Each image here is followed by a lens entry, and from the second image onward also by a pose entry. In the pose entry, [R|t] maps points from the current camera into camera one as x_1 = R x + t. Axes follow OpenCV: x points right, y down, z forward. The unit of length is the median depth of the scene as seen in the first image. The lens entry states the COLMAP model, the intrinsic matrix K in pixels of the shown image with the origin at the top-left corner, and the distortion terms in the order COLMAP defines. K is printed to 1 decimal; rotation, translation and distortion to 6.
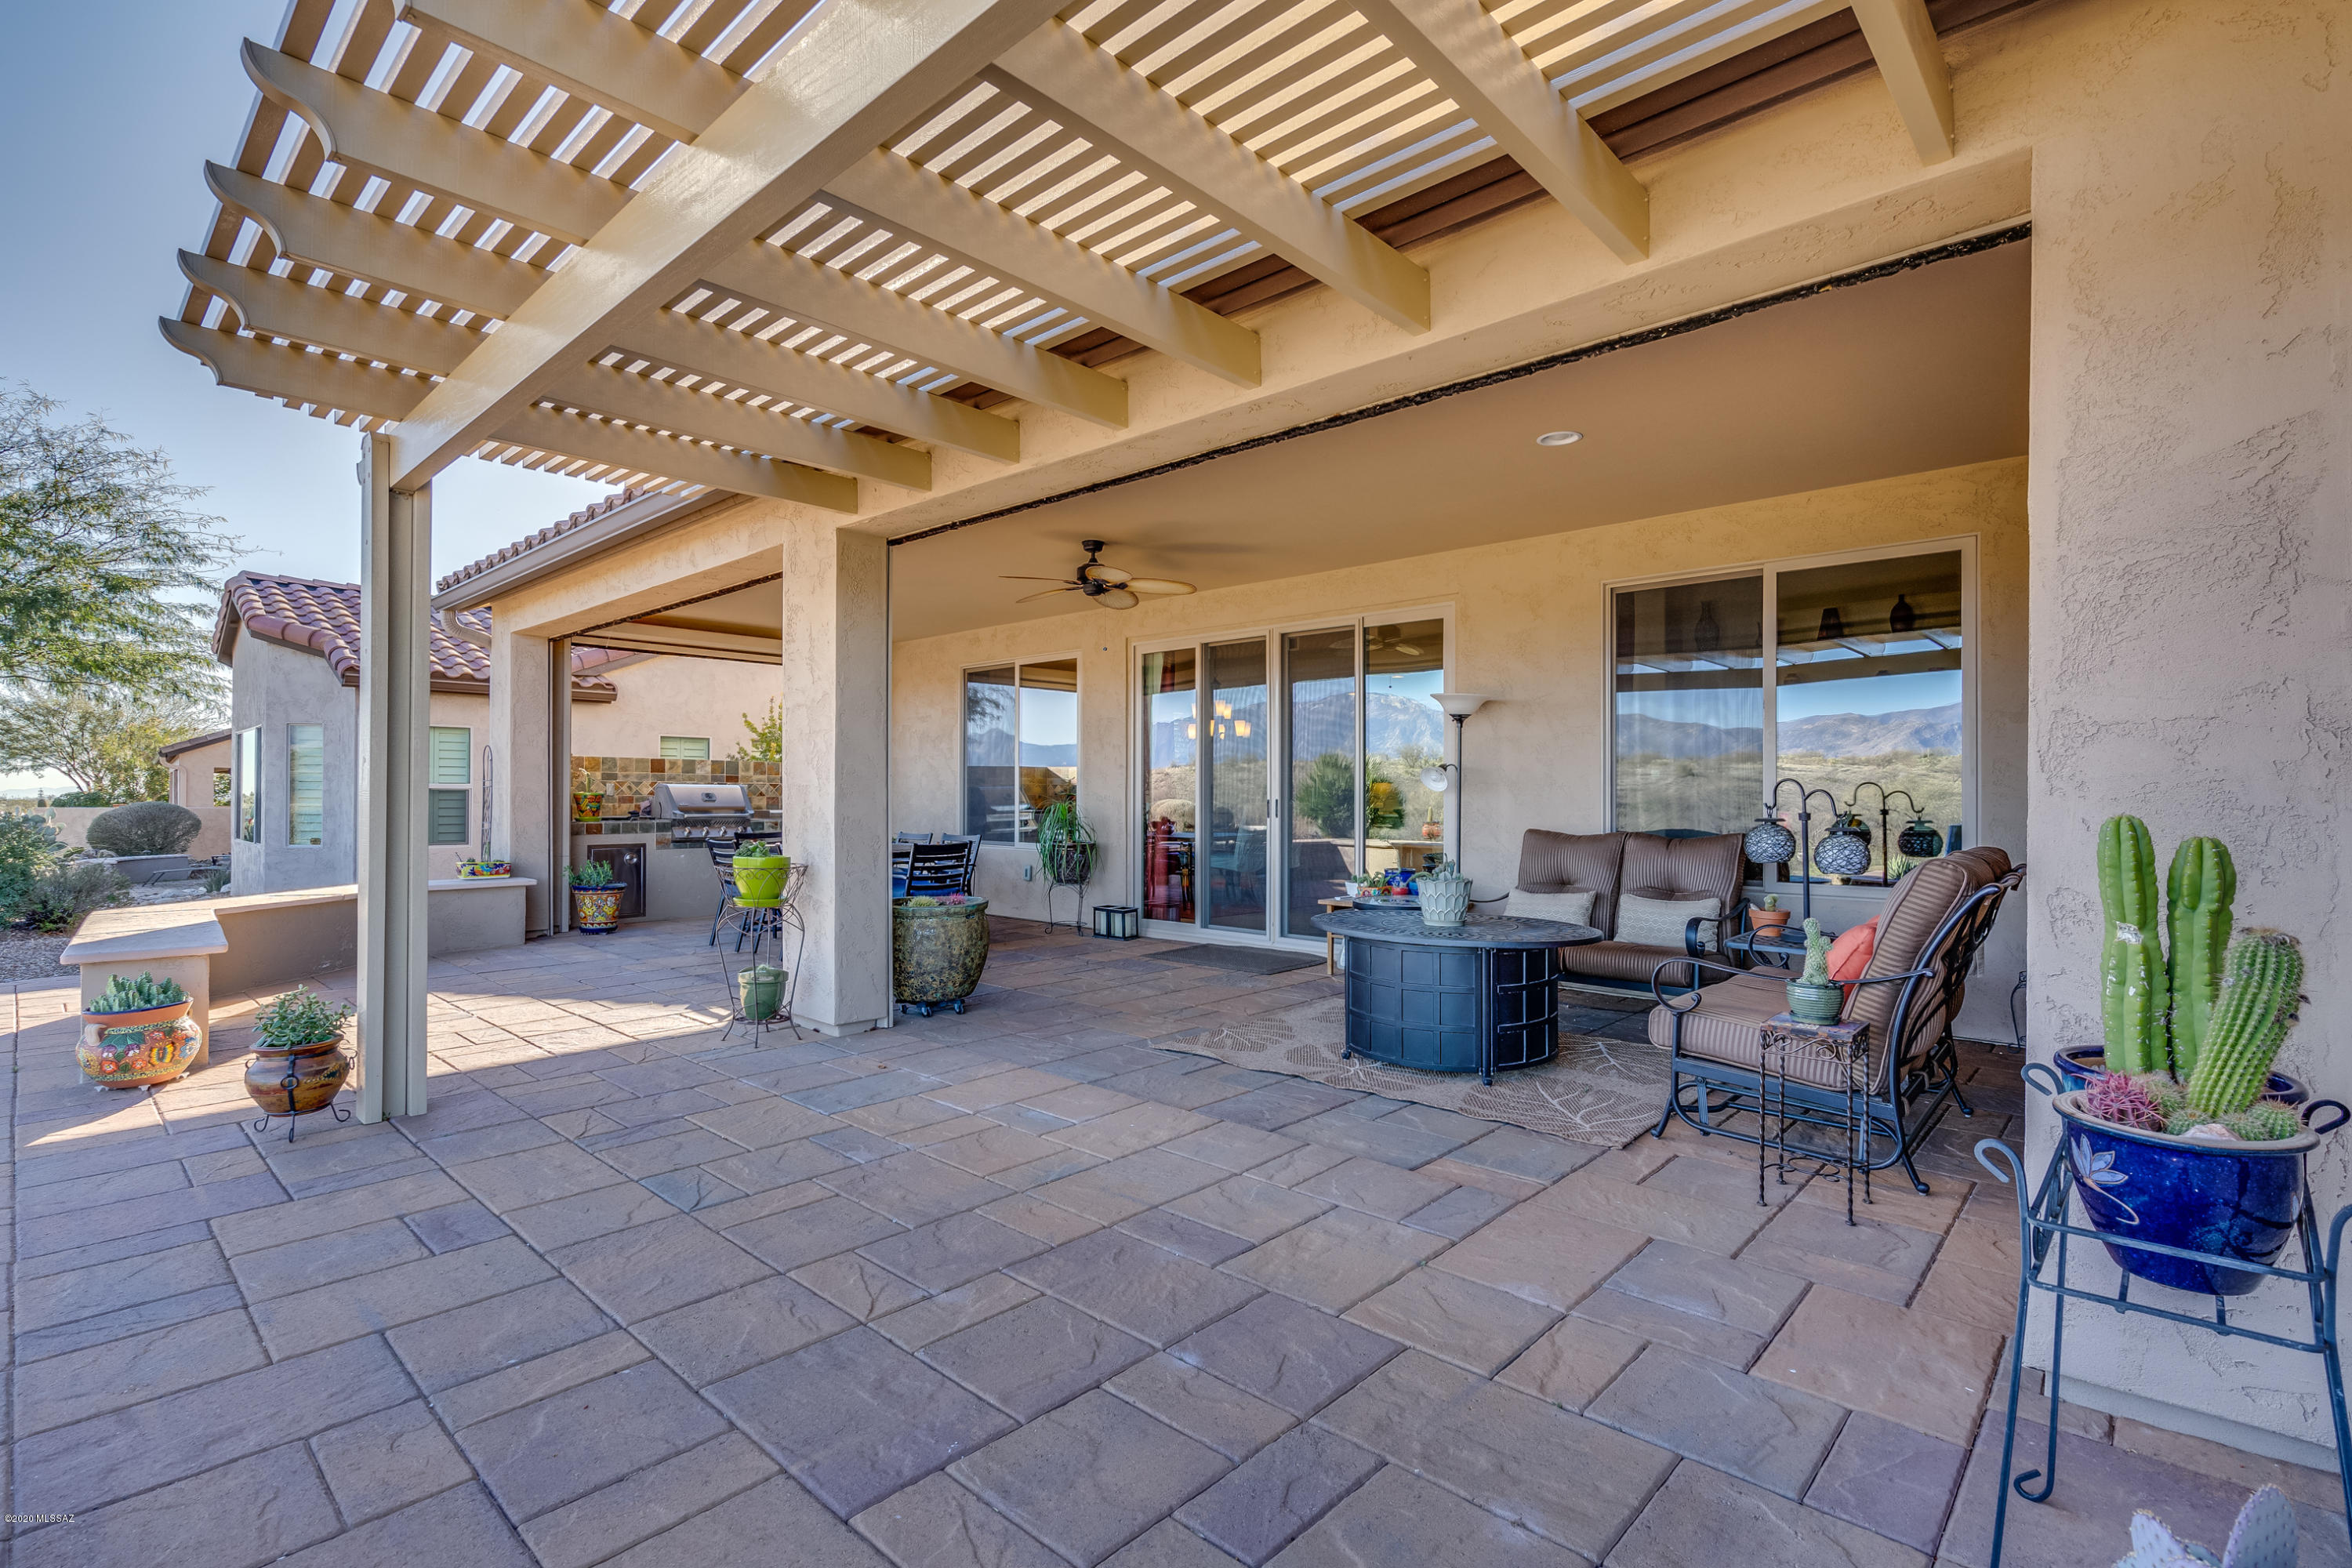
lens RADIAL K [[1079.5, 0, 1171.4], [0, 1079.5, 781.7], [0, 0, 1]] dist [-0.001871, -0.000212]
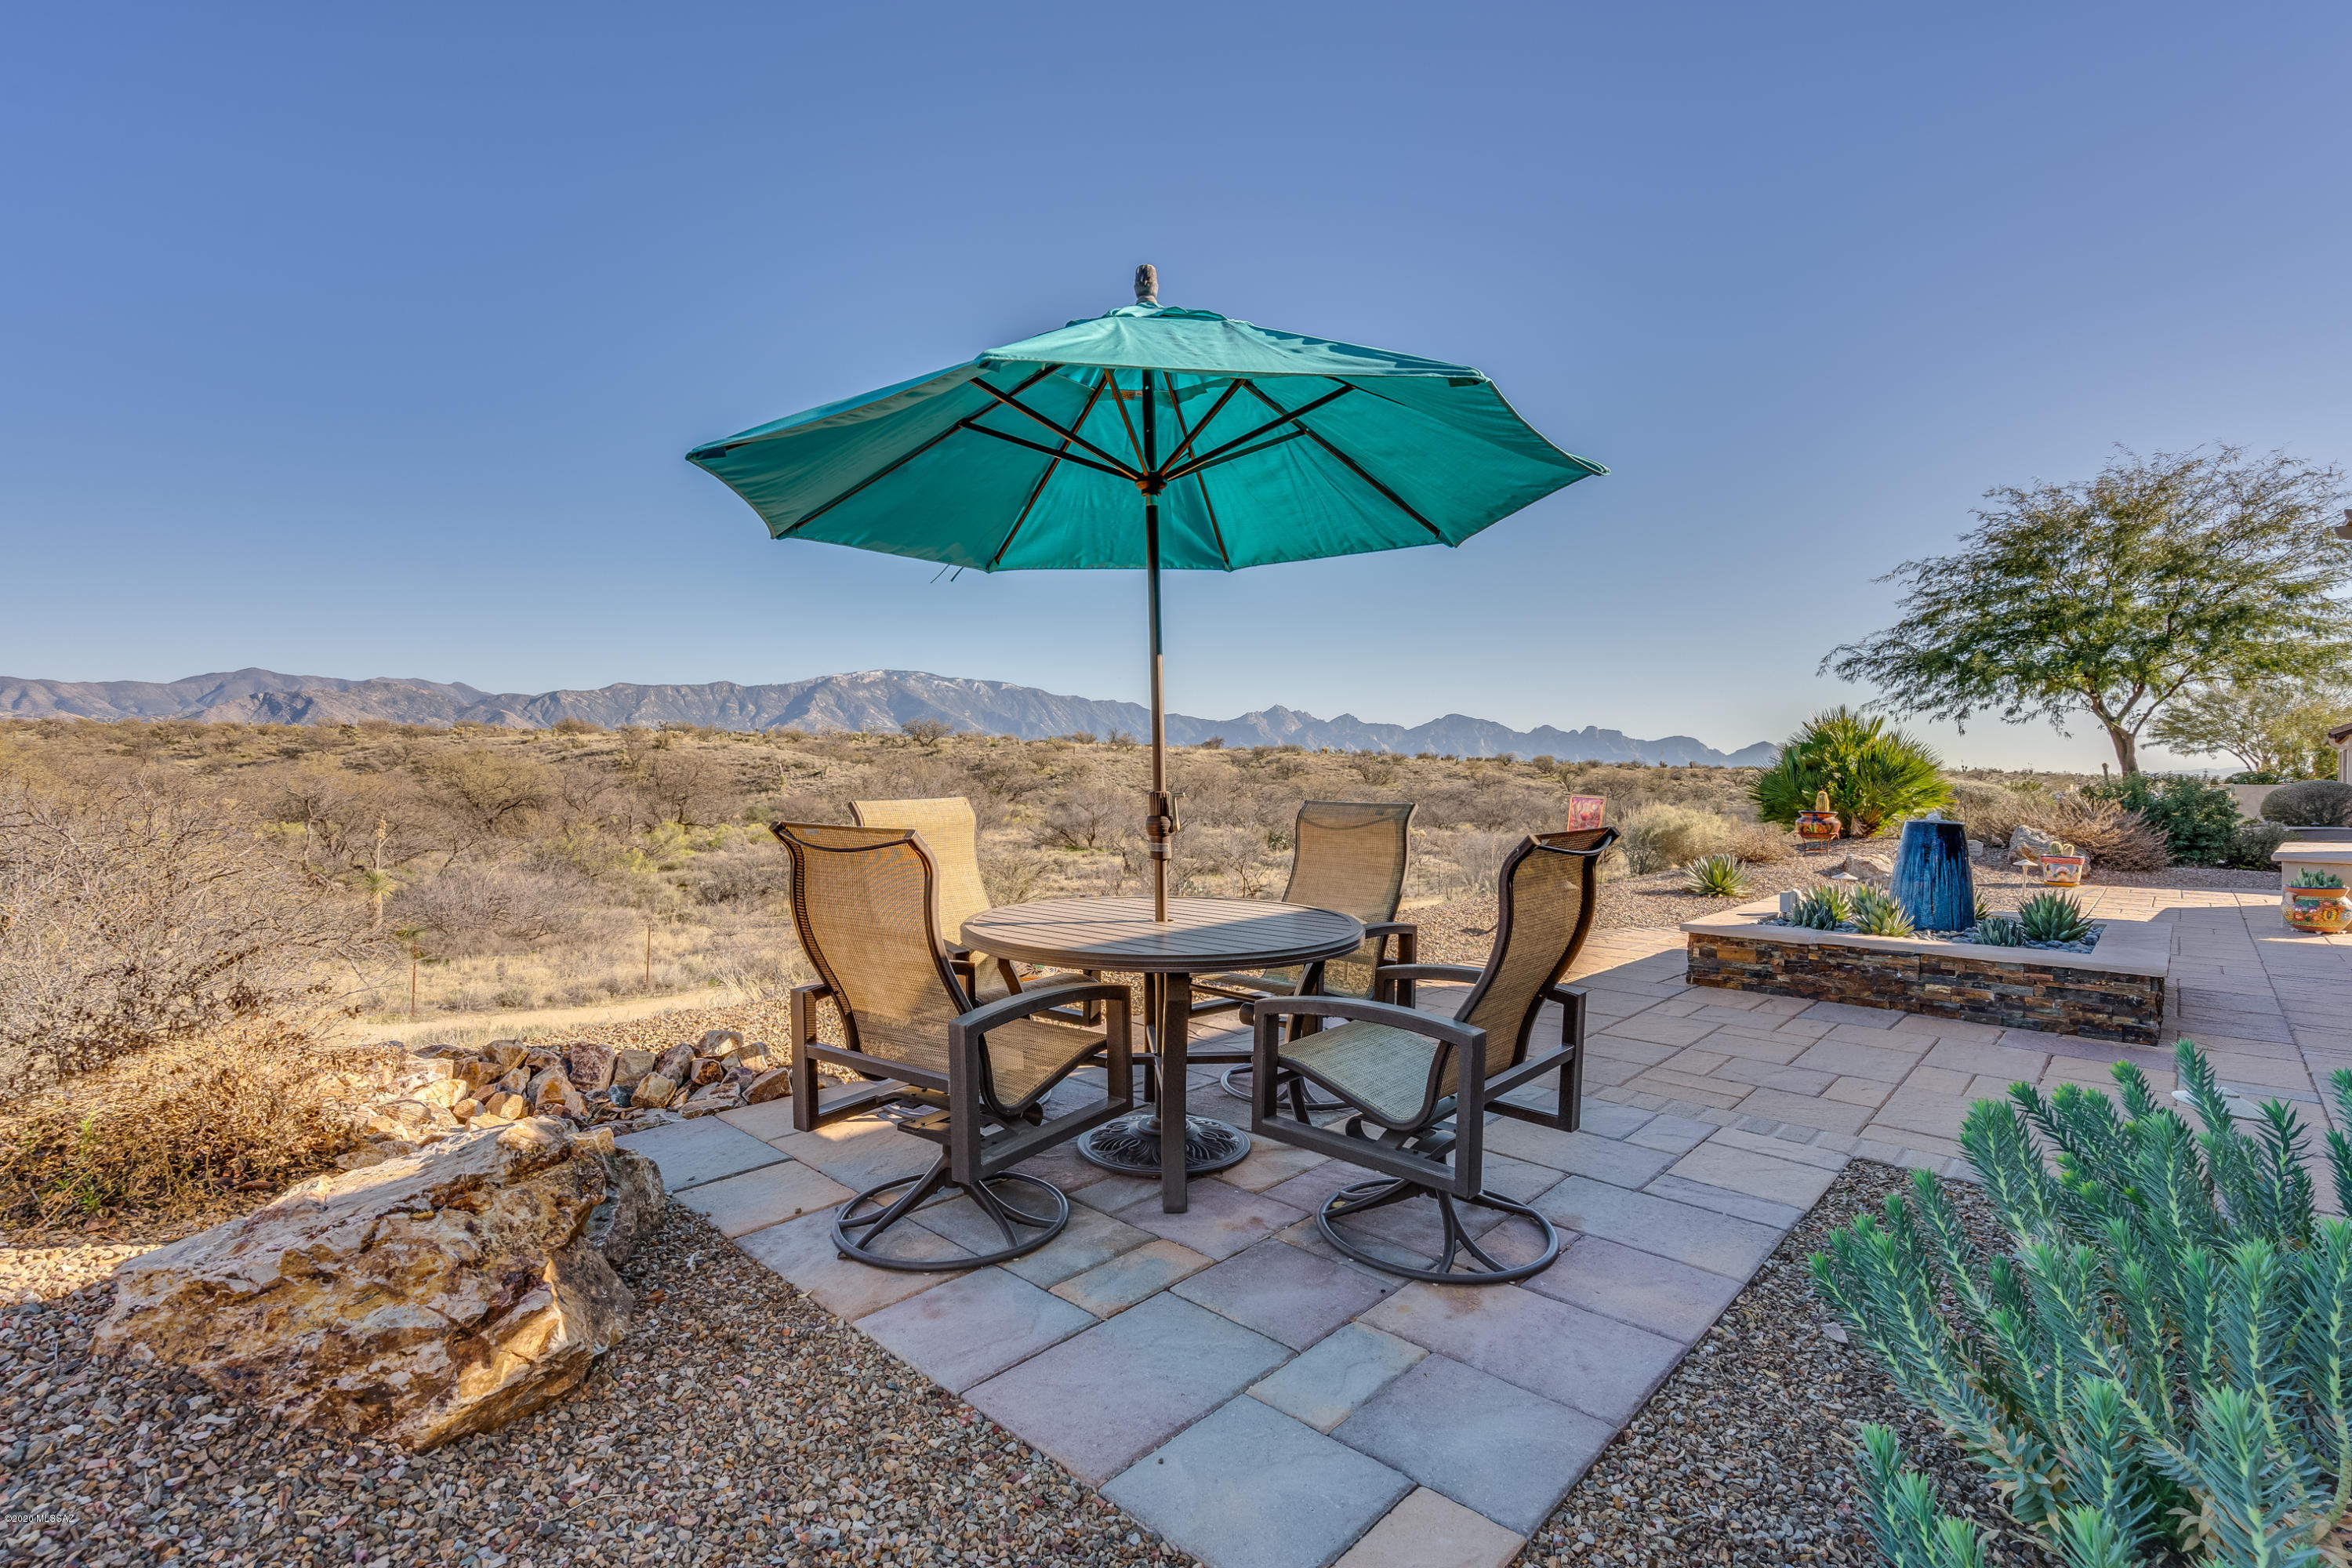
lens RADIAL K [[1079.5, 0, 1183.0], [0, 1079.5, 791.4], [0, 0, 1]] dist [-0.001871, -0.000212]
pose [[0.001808, 0.022448, -0.999746, 0.151983], [0.005021, 0.999735, 0.022457, -0.000742], [0.999986, -0.005060, 0.001694, -0.164436]]
